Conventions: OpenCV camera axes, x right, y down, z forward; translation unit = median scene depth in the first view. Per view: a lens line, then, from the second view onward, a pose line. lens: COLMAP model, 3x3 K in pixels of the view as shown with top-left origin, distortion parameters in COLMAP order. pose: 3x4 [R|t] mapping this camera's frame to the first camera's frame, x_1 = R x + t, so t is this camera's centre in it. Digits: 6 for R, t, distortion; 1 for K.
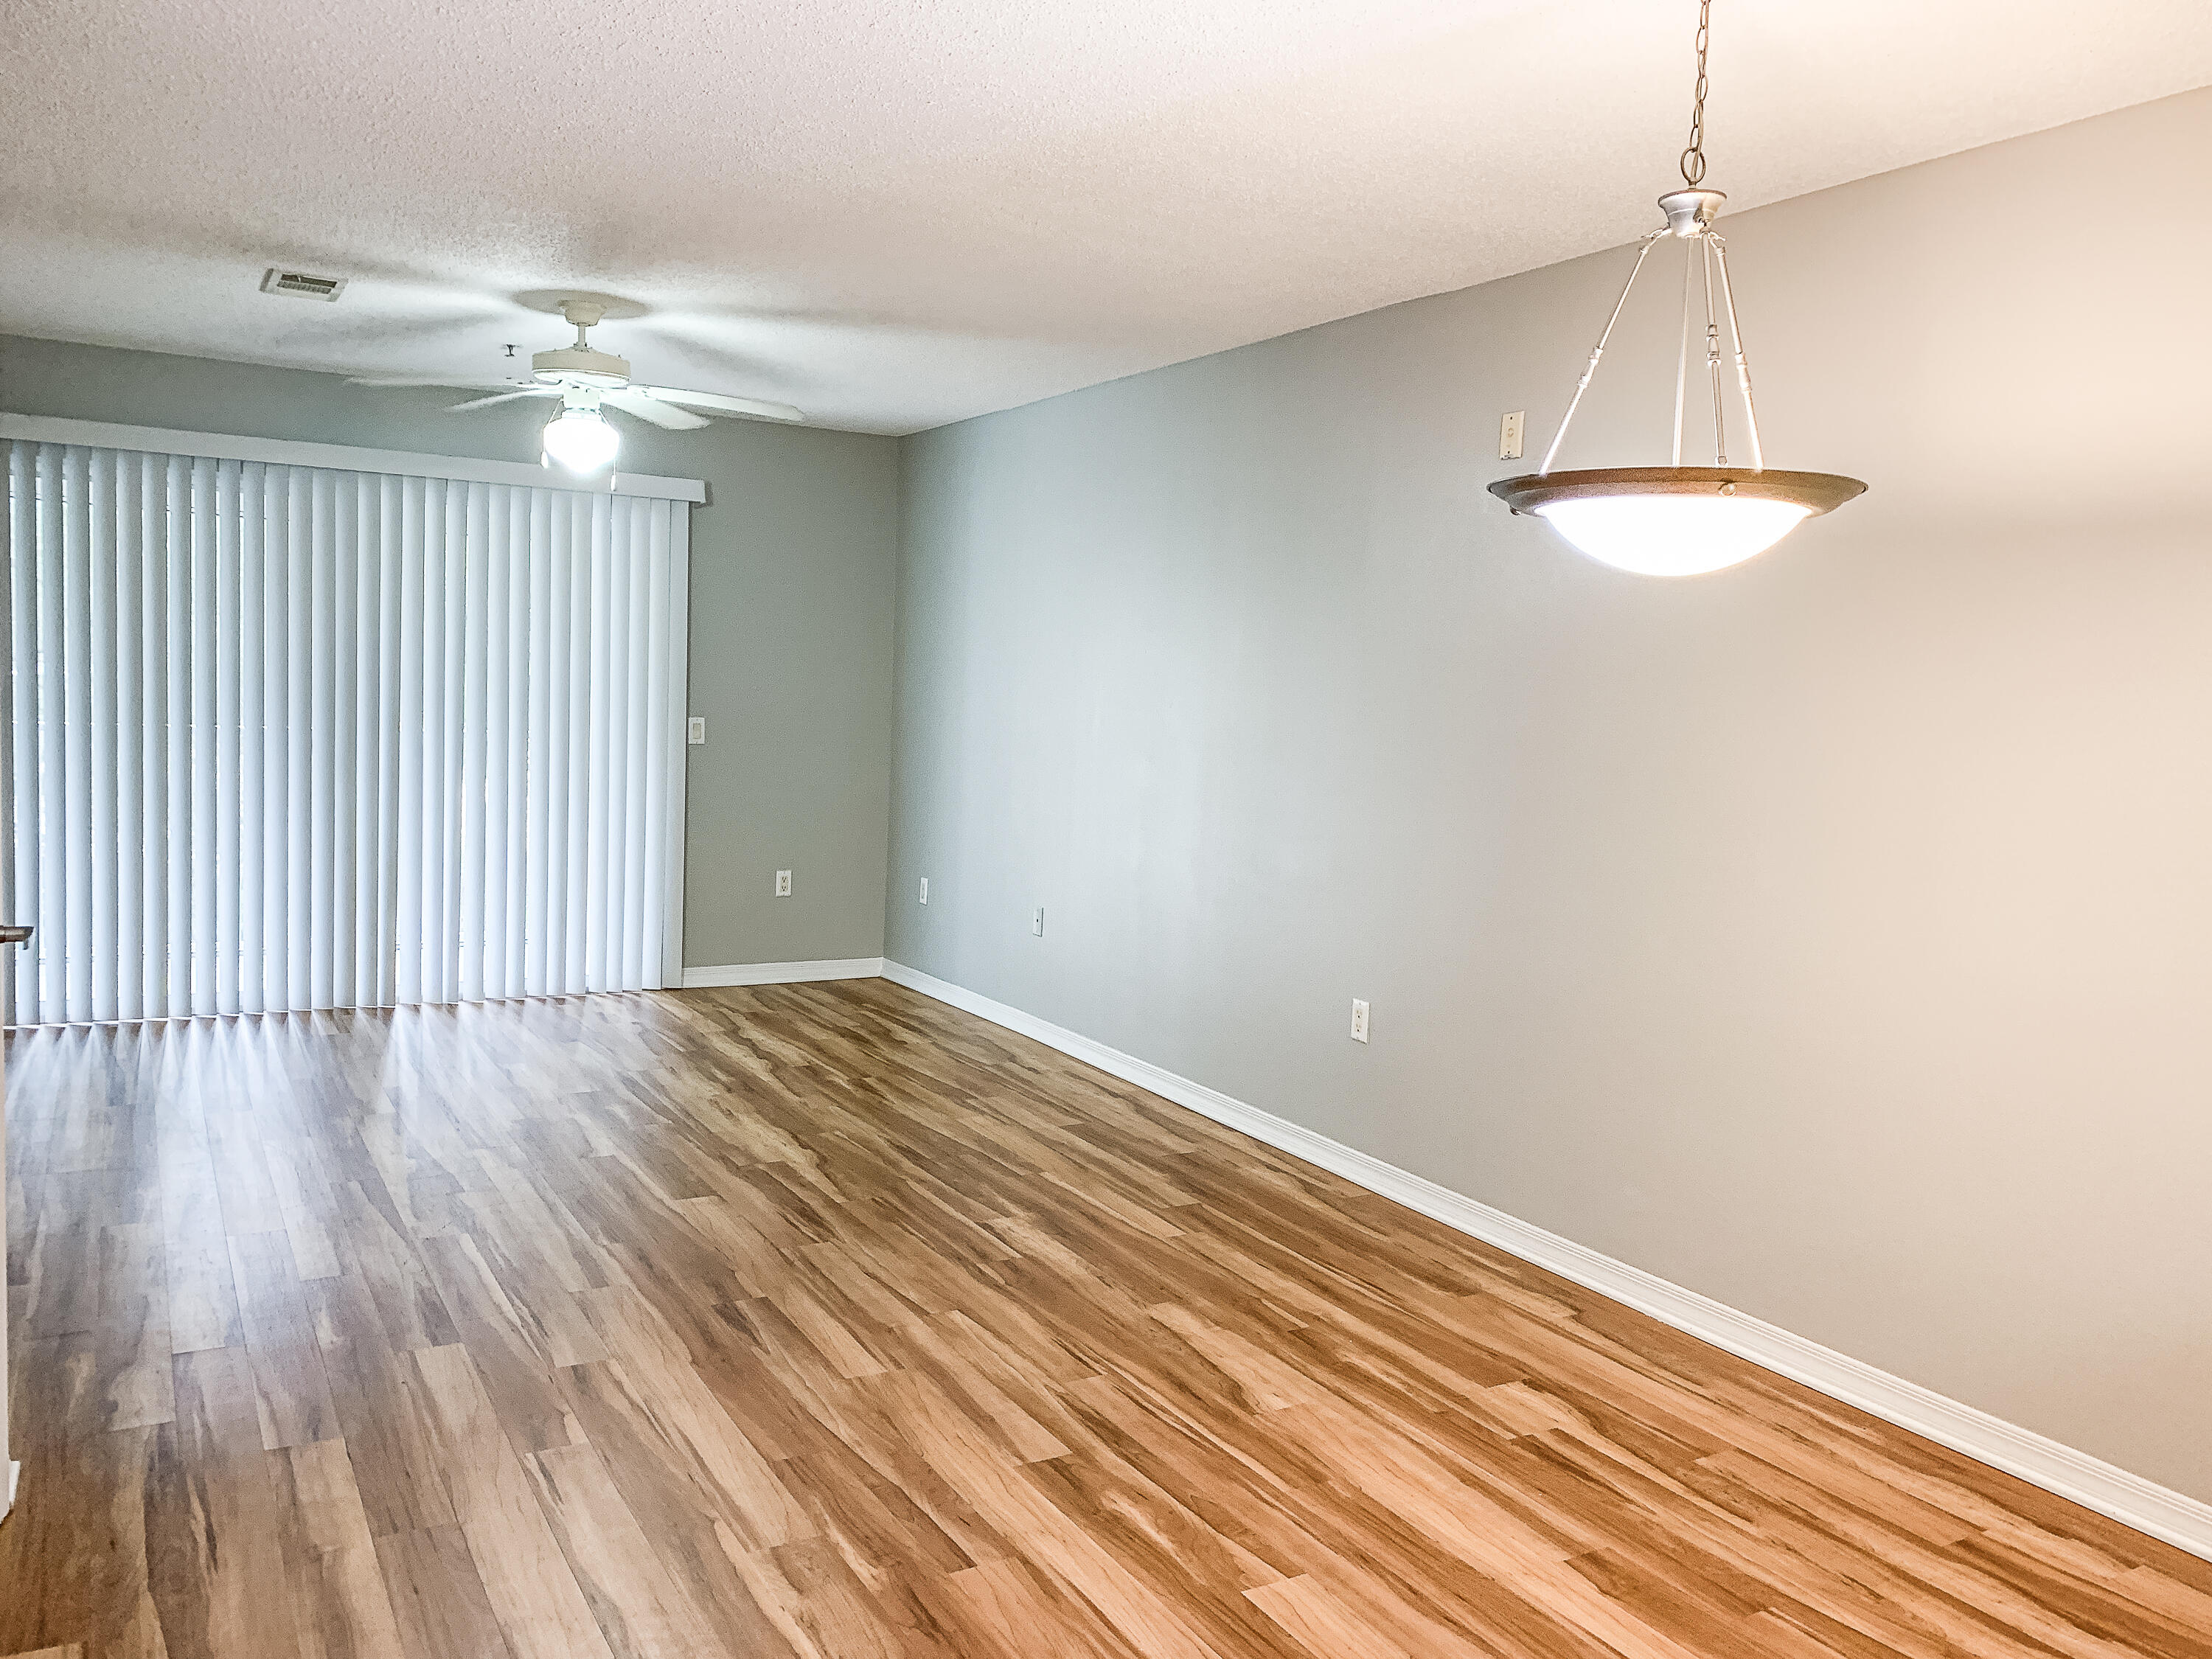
lens RADIAL K [[1706.6, 0, 1169.2], [0, 1706.6, 821.5], [0, 0, 1]] dist [-0.013920, -0.005339]
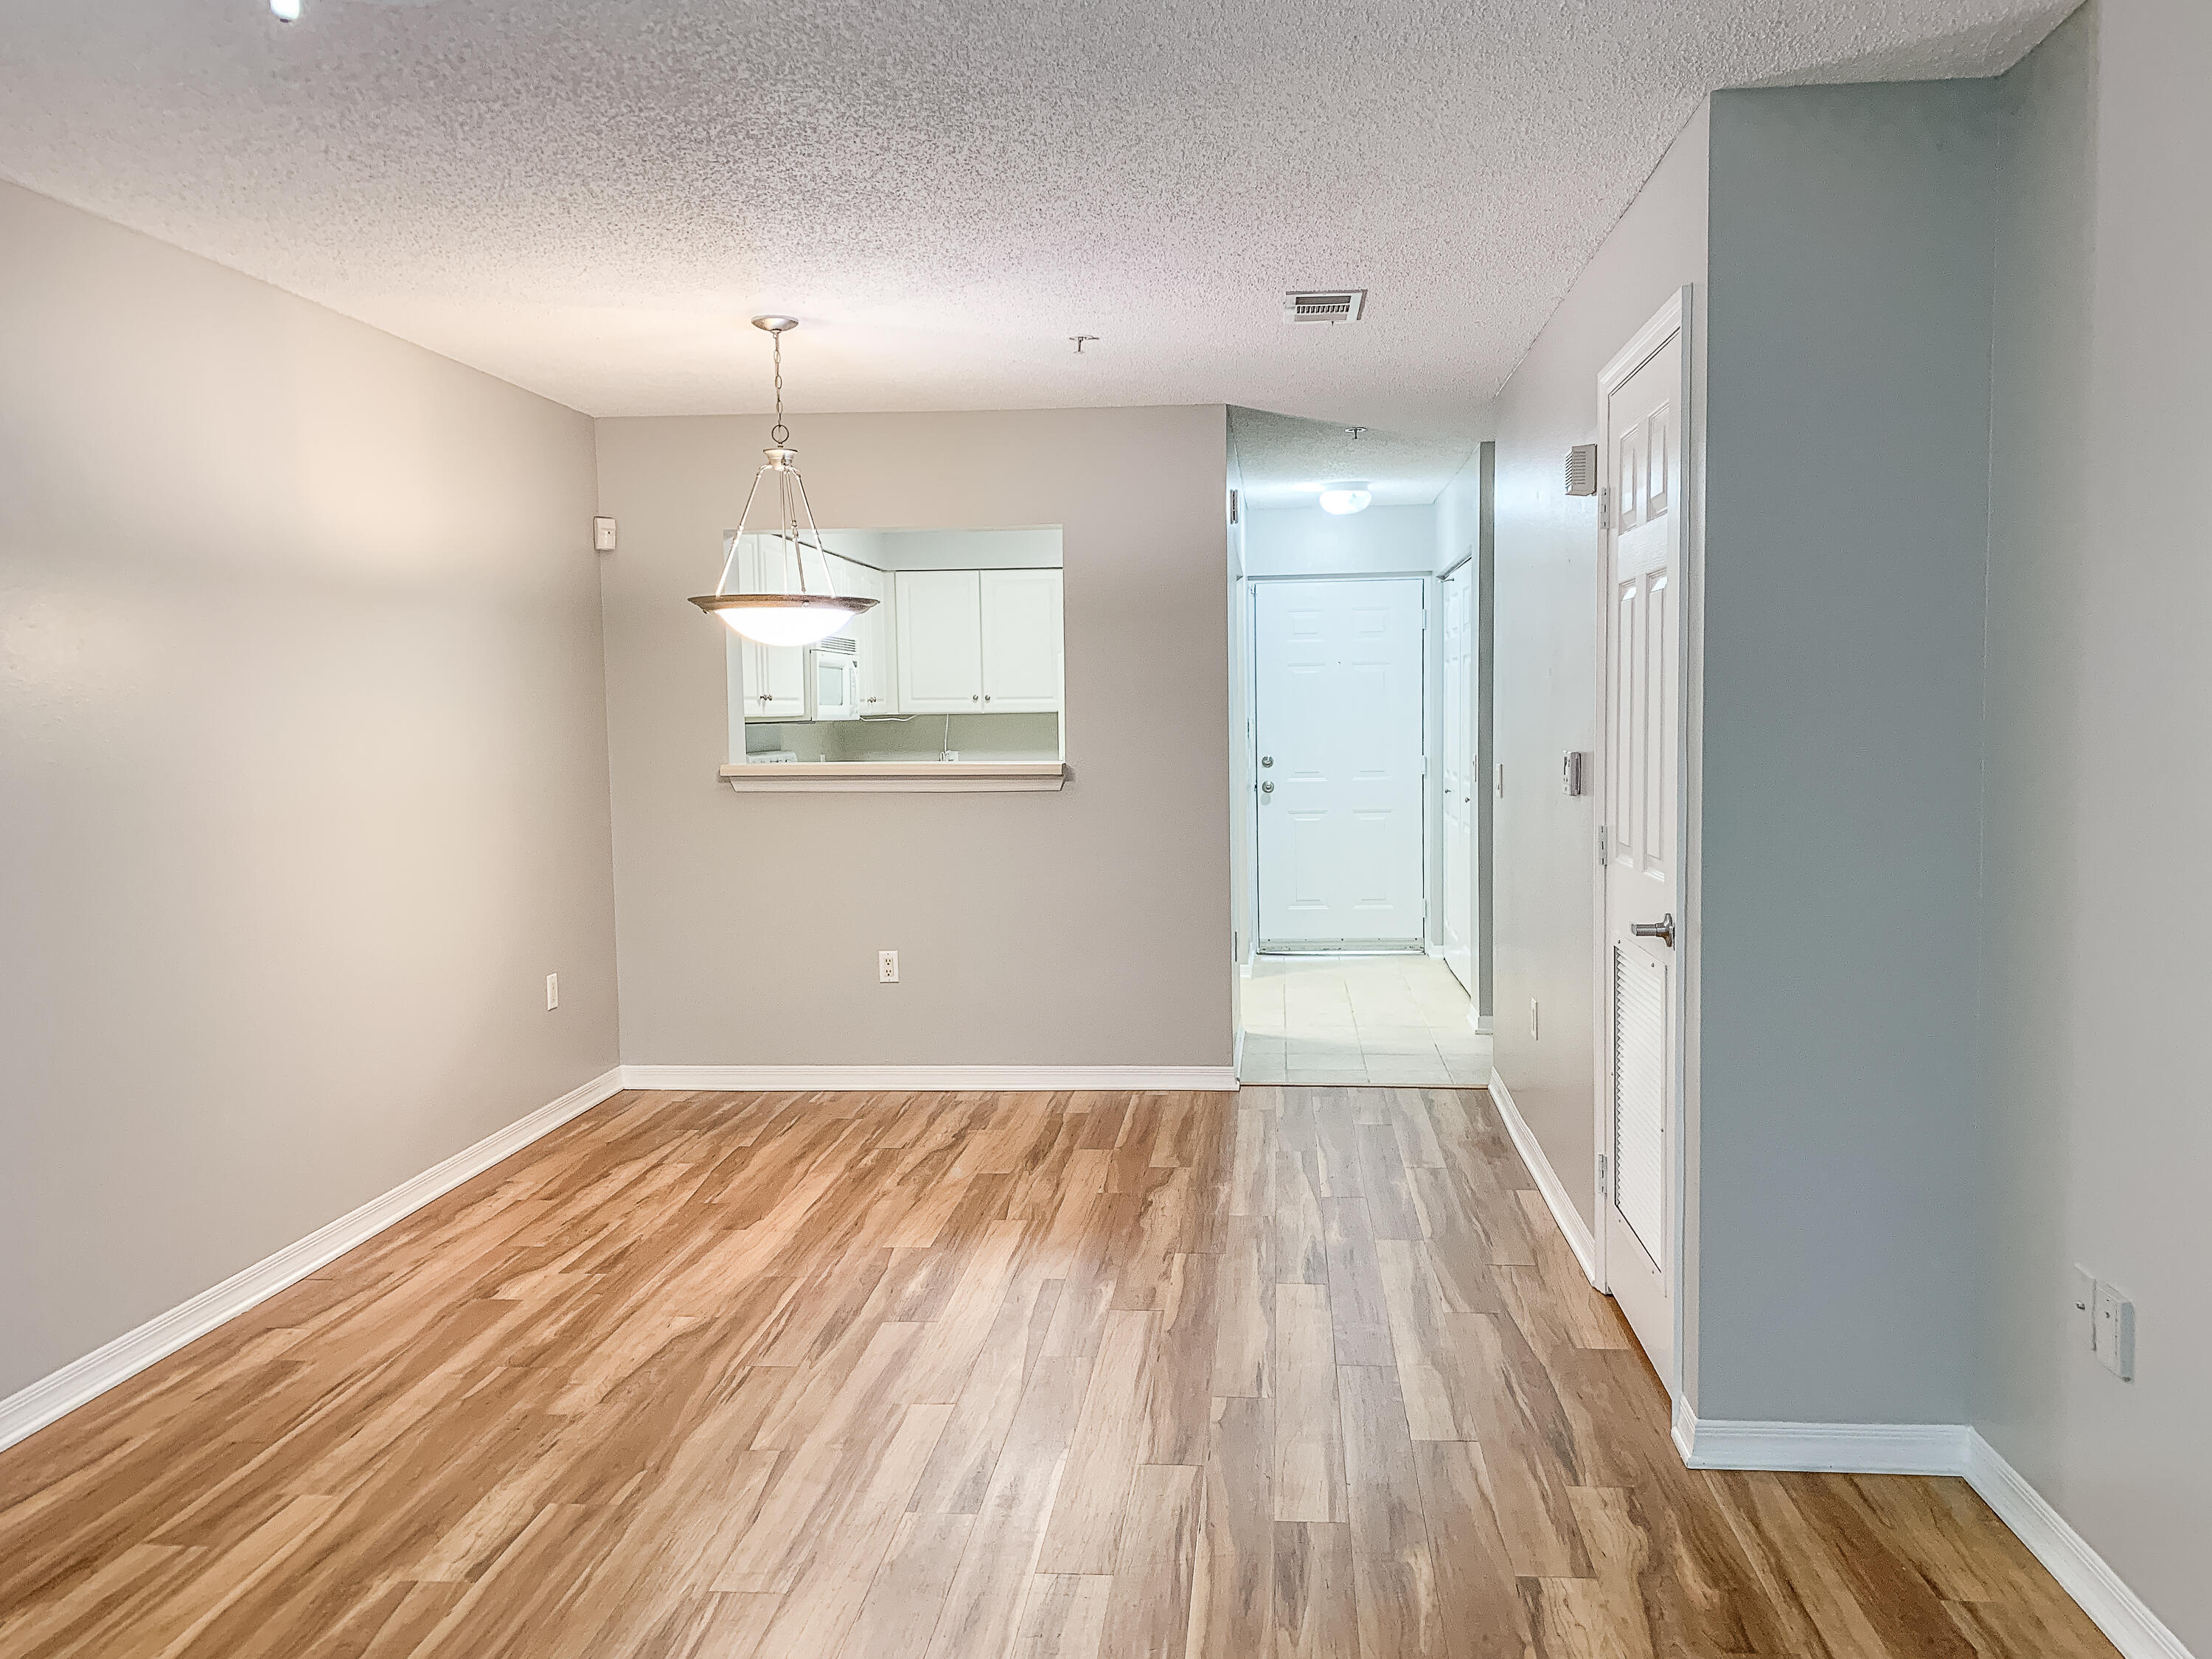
lens RADIAL K [[1718.9, 0, 1115.1], [0, 1718.9, 820.7], [0, 0, 1]] dist [0.080088, -0.131622]
pose [[-0.795688, -0.075364, 0.601000, -0.572376], [0.026501, 0.986947, 0.158847, -0.117635], [-0.605127, 0.142320, -0.783305, 1.134123]]
